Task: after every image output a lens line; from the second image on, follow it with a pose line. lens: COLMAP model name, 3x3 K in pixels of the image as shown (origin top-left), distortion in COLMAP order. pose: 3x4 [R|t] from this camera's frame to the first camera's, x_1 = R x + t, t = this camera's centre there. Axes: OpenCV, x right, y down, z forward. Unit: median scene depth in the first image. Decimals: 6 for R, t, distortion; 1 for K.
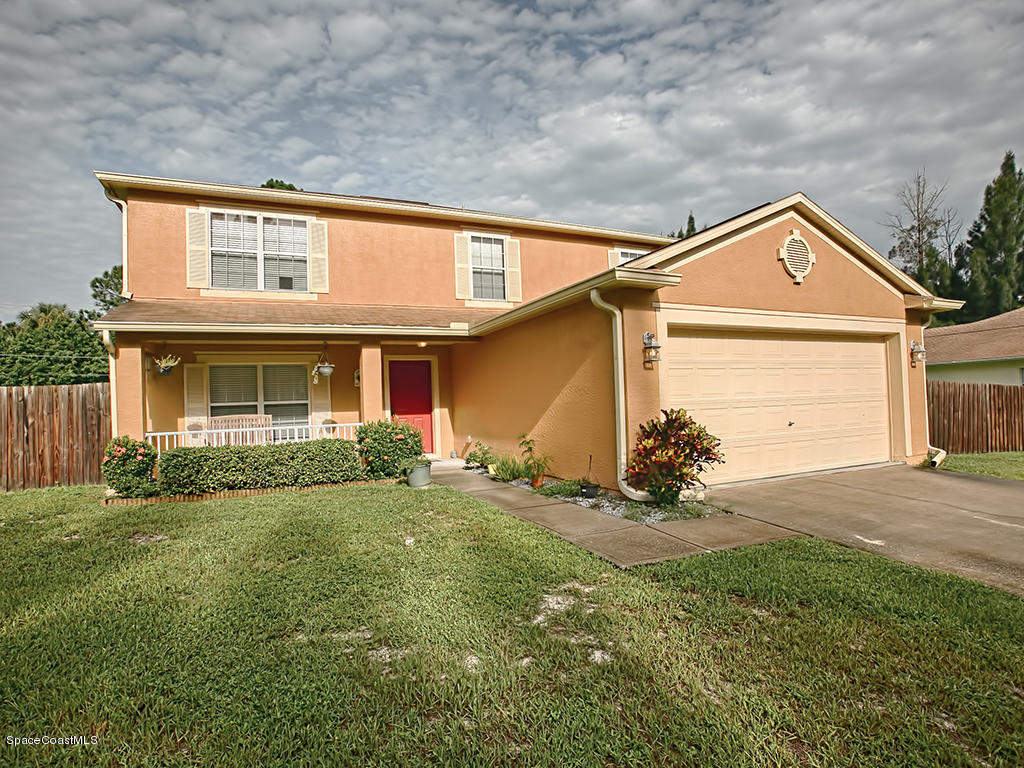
lens RADIAL K [[533.3, 0, 507.8], [0, 533.3, 391.0], [0, 0, 1]] dist [-0.062529, 0.030077]
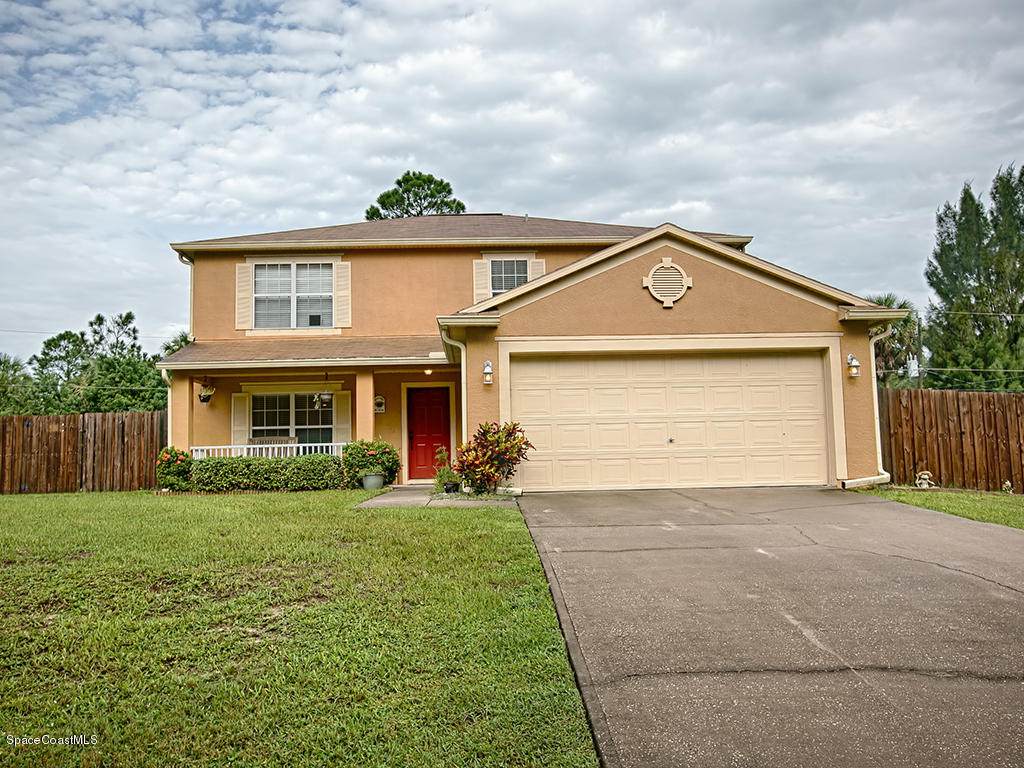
lens RADIAL K [[833.7, 0, 512.0], [0, 833.7, 384.0], [0, 0, 1]] dist [-0.009219, -0.002176]
pose [[0.928239, -0.021074, -0.371387, 0.732384], [-0.001978, 0.998100, -0.061579, 0.045196], [0.371980, 0.057894, 0.926434, -0.563766]]
